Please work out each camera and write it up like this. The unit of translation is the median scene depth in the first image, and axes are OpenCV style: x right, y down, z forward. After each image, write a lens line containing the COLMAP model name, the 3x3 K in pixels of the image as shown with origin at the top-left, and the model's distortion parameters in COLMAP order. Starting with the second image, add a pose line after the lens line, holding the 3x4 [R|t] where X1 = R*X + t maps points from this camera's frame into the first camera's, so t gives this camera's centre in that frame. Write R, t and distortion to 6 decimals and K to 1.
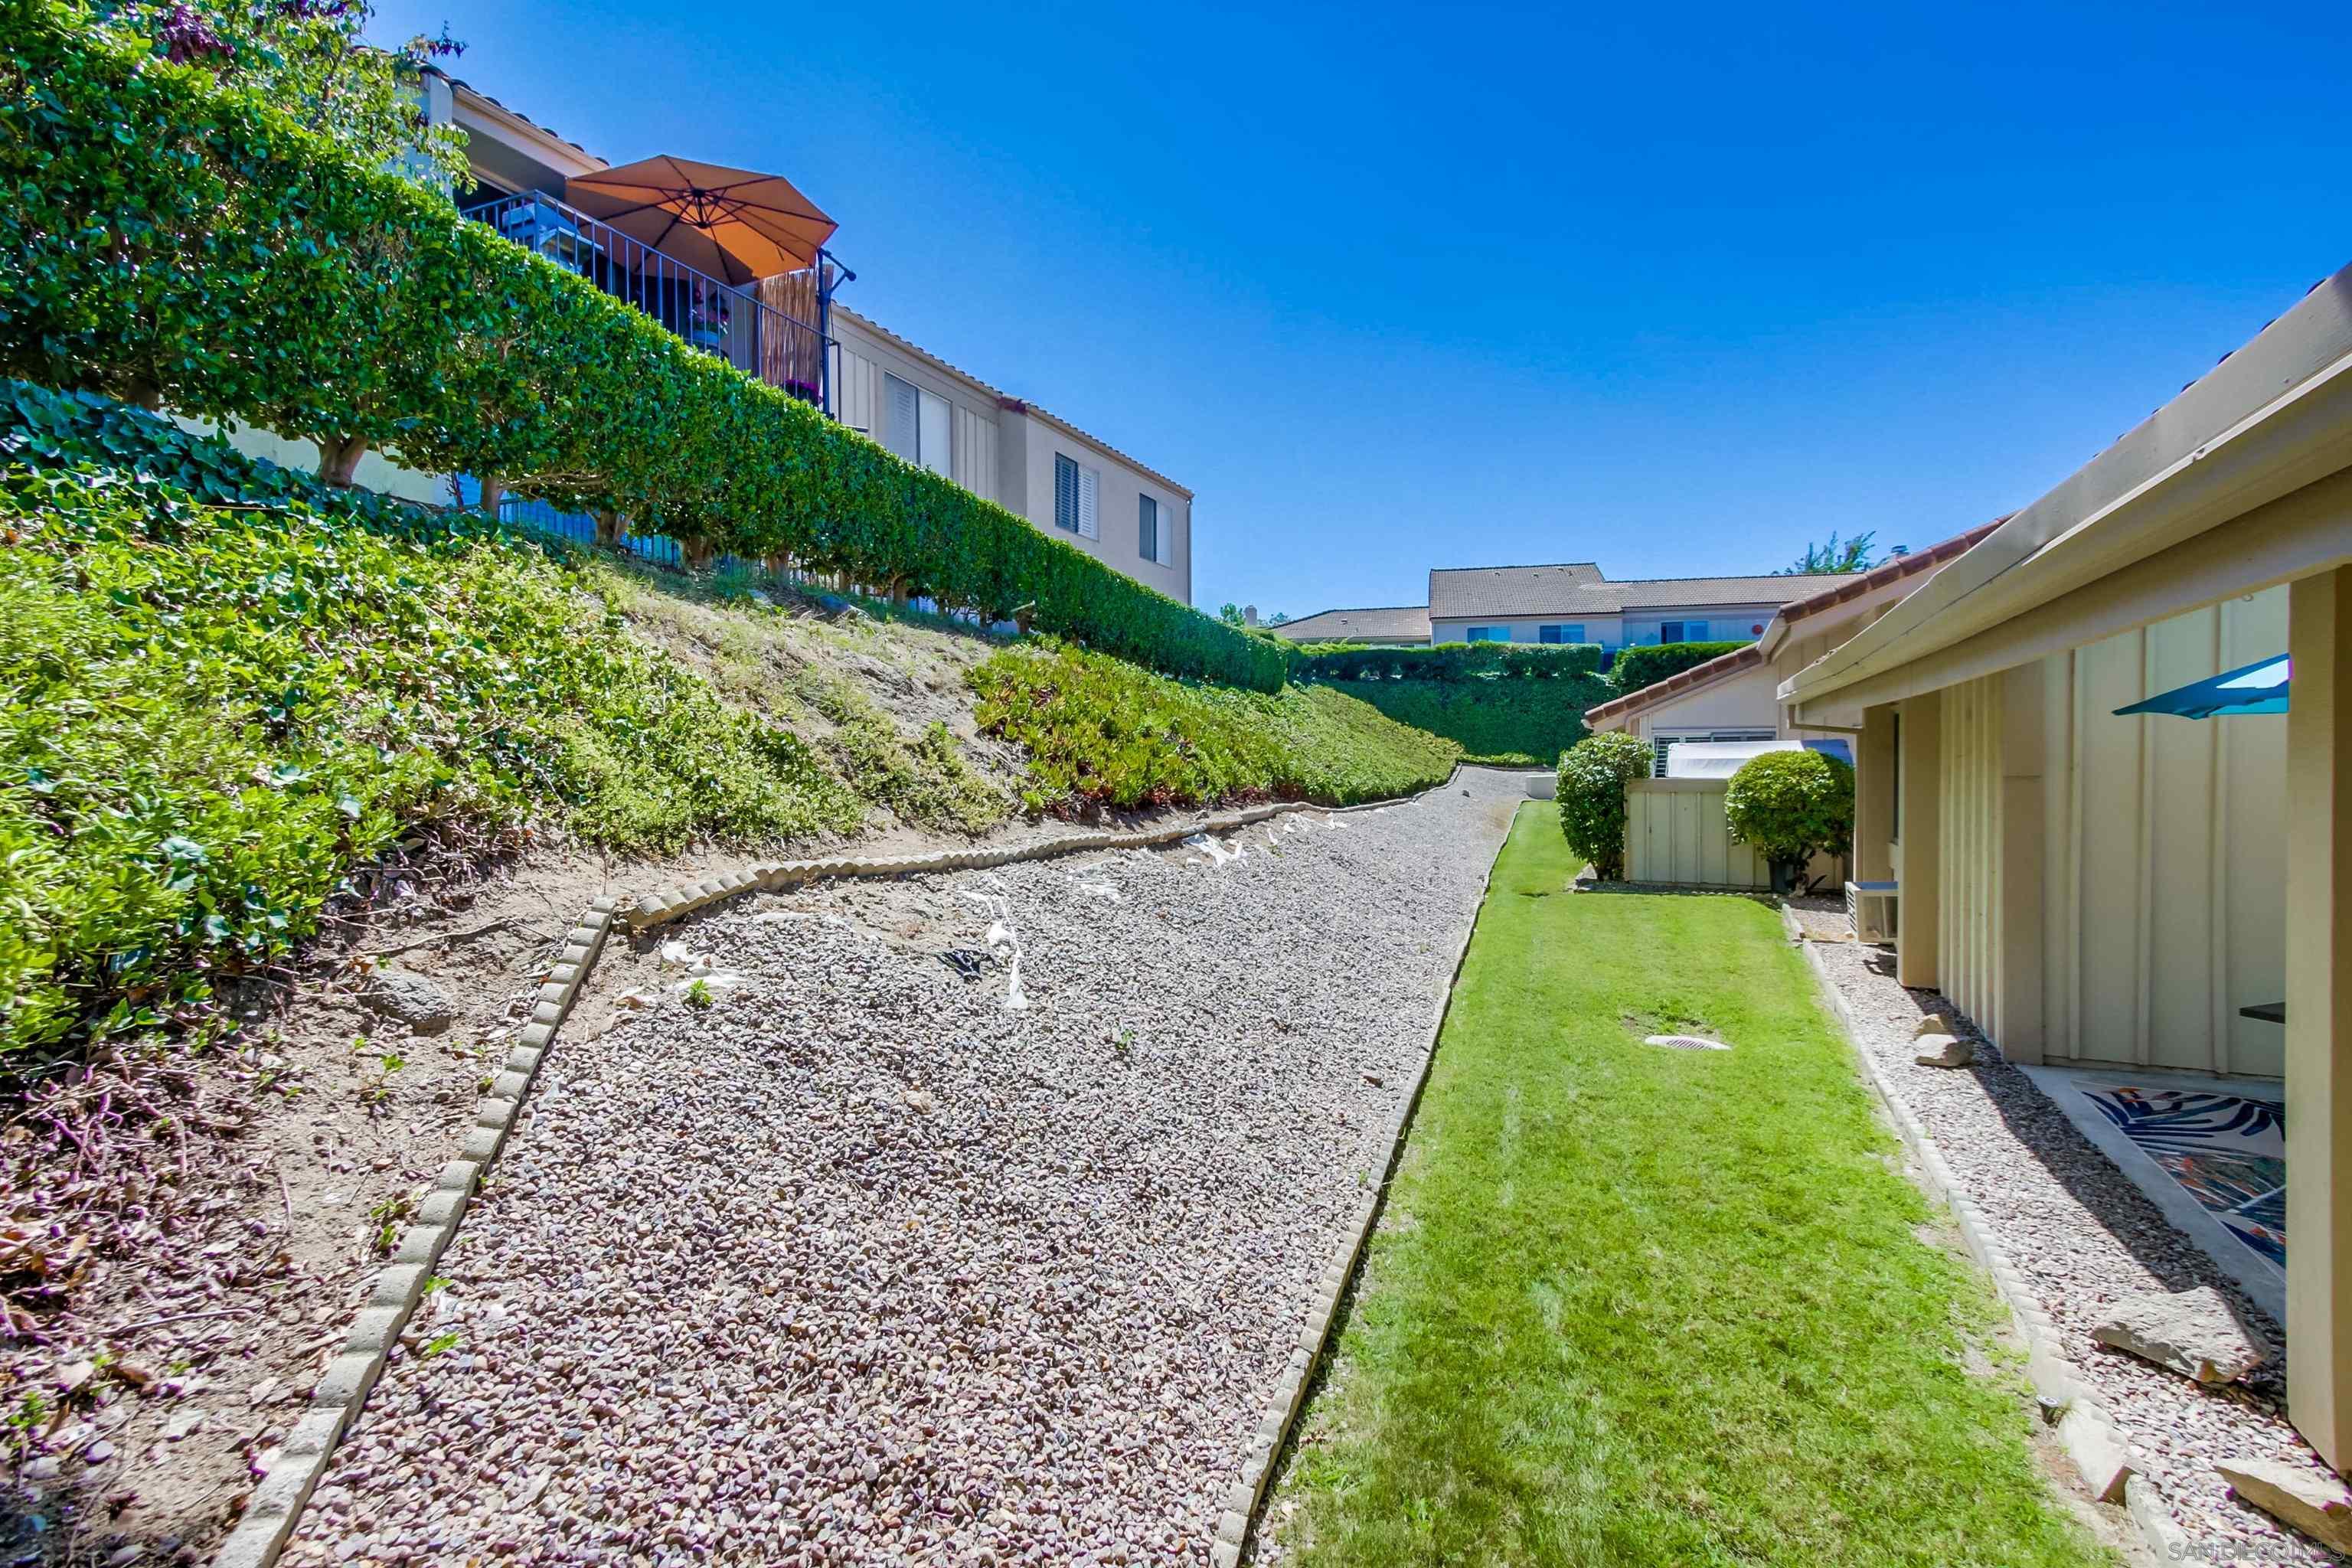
lens RADIAL K [[1087.0, 0, 1195.5], [0, 1087.0, 722.1], [0, 0, 1]] dist [0.001323, 0.001162]
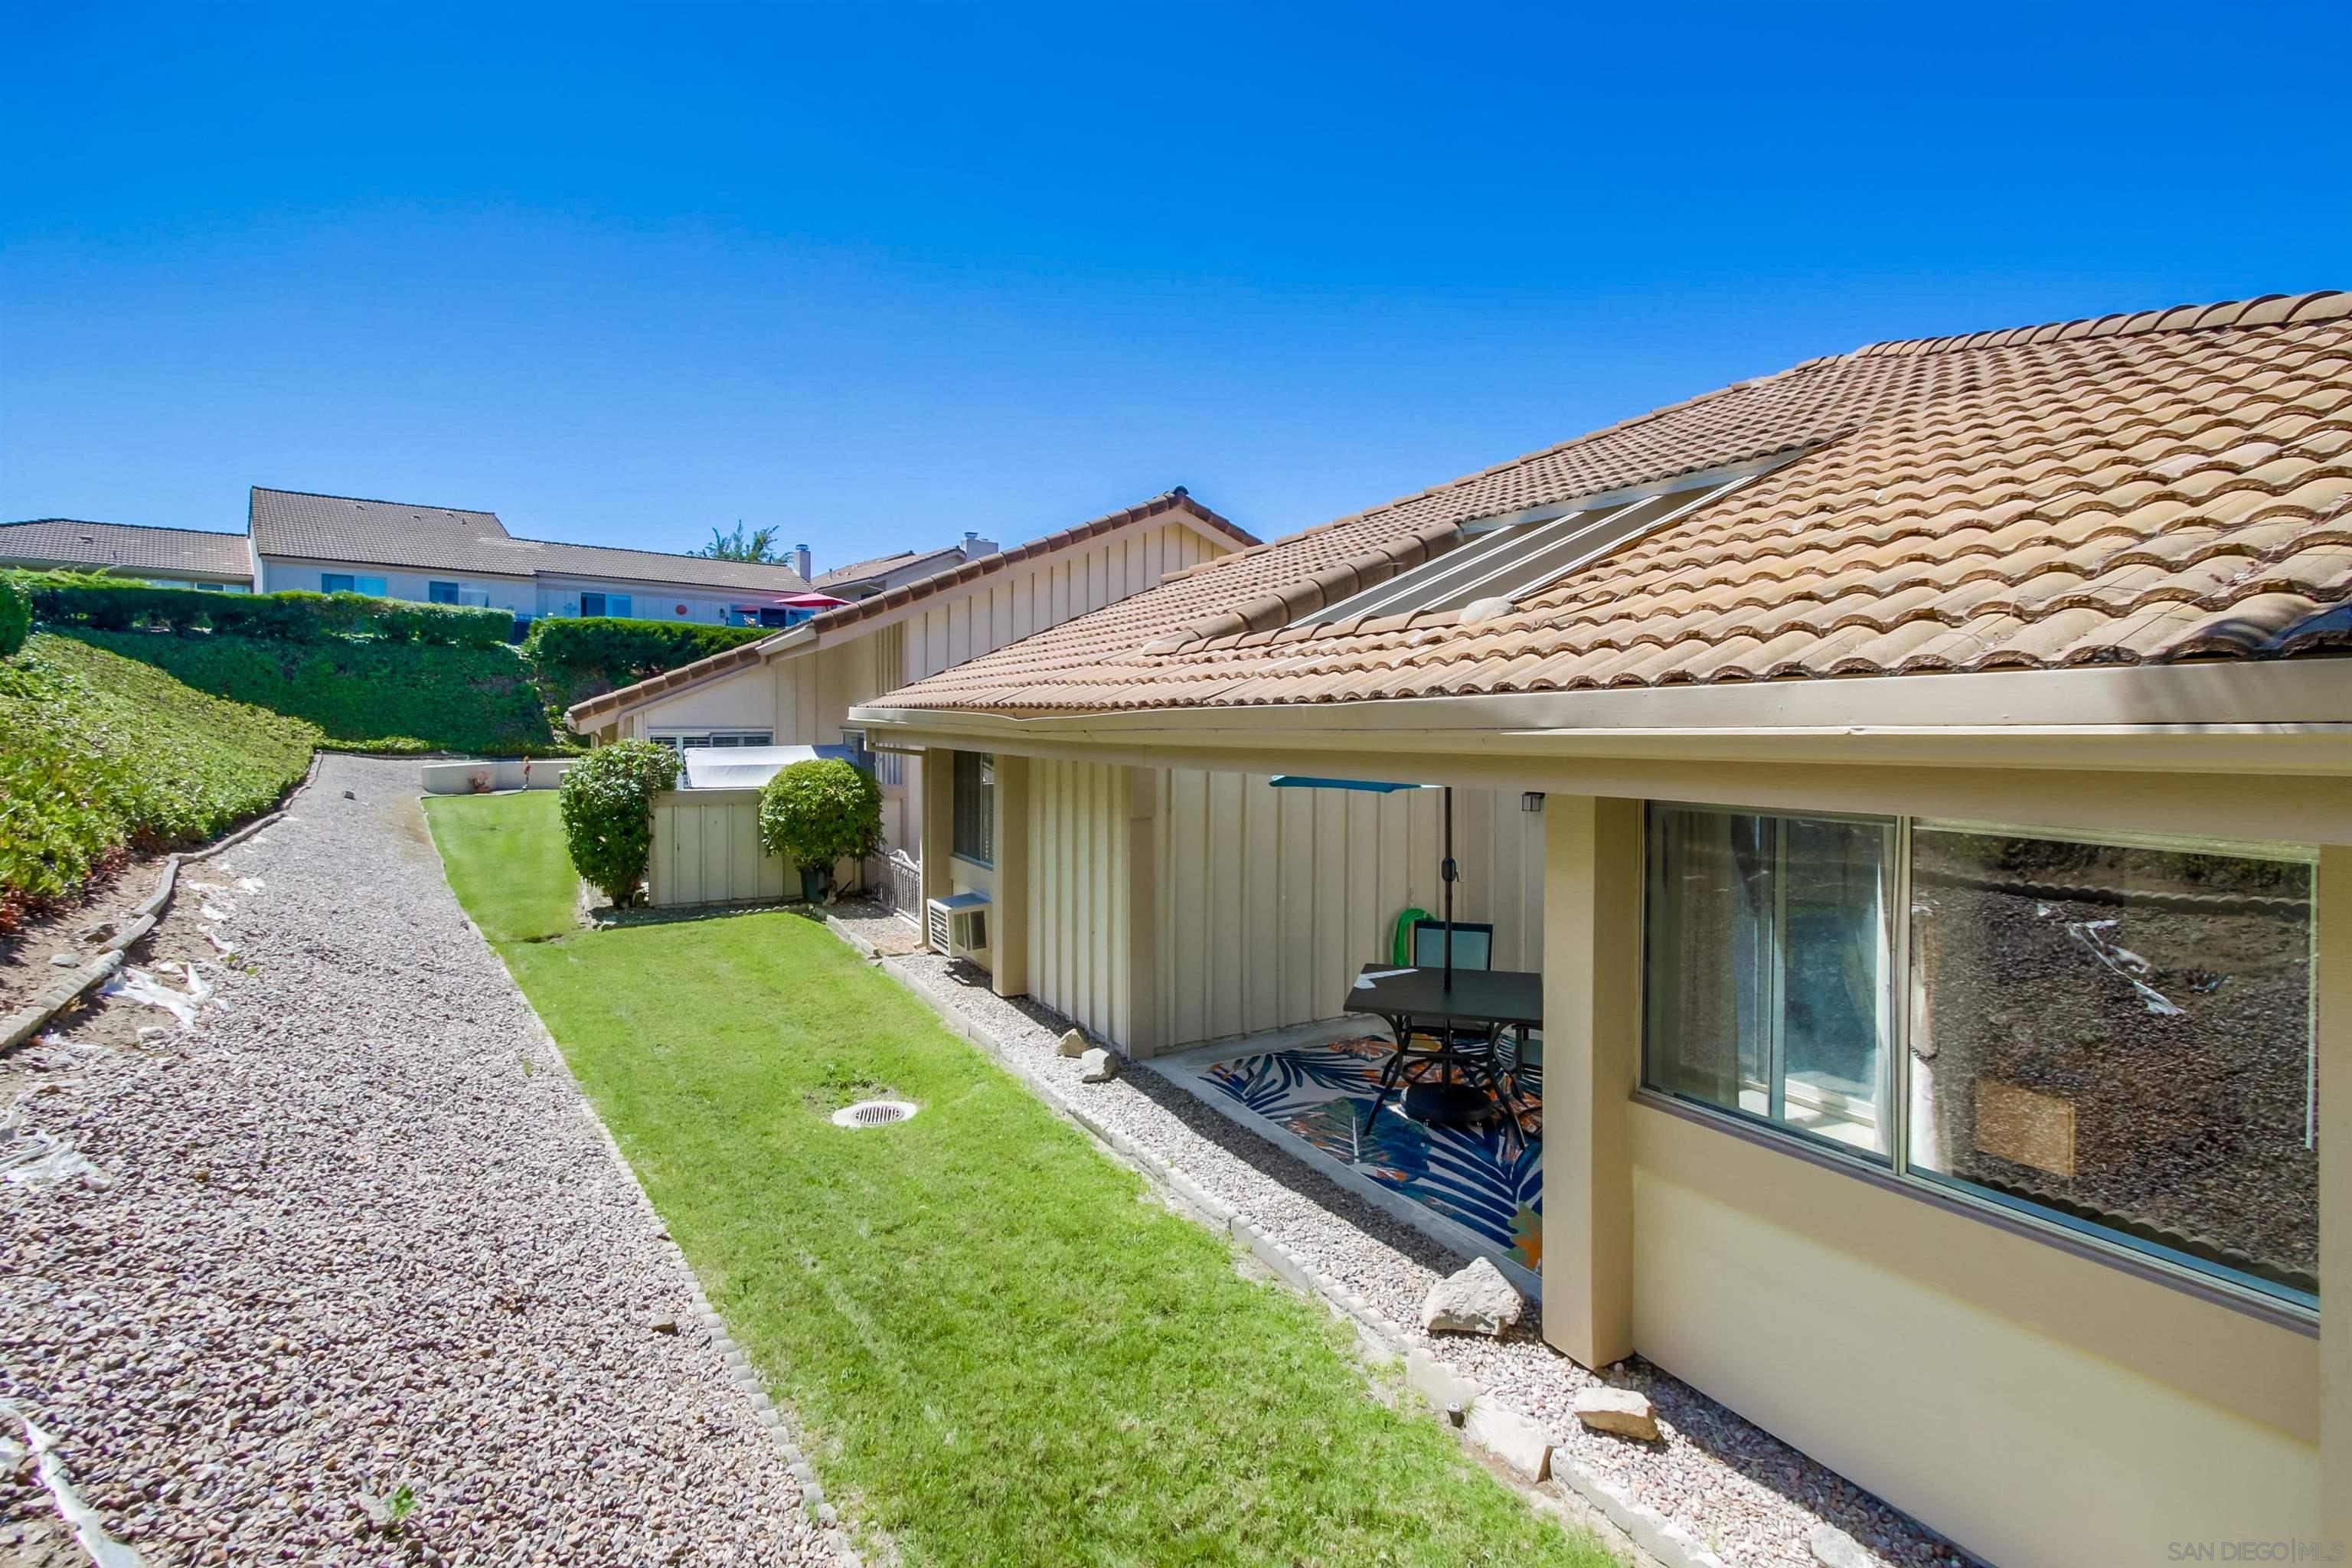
lens RADIAL K [[1087.0, 0, 1195.5], [0, 1087.0, 722.1], [0, 0, 1]] dist [0.001323, 0.001162]
pose [[0.571724, 0.008433, 0.820403, -0.091581], [-0.033491, 0.999354, 0.013067, -0.035523], [-0.819762, -0.034947, 0.571637, 0.132016]]
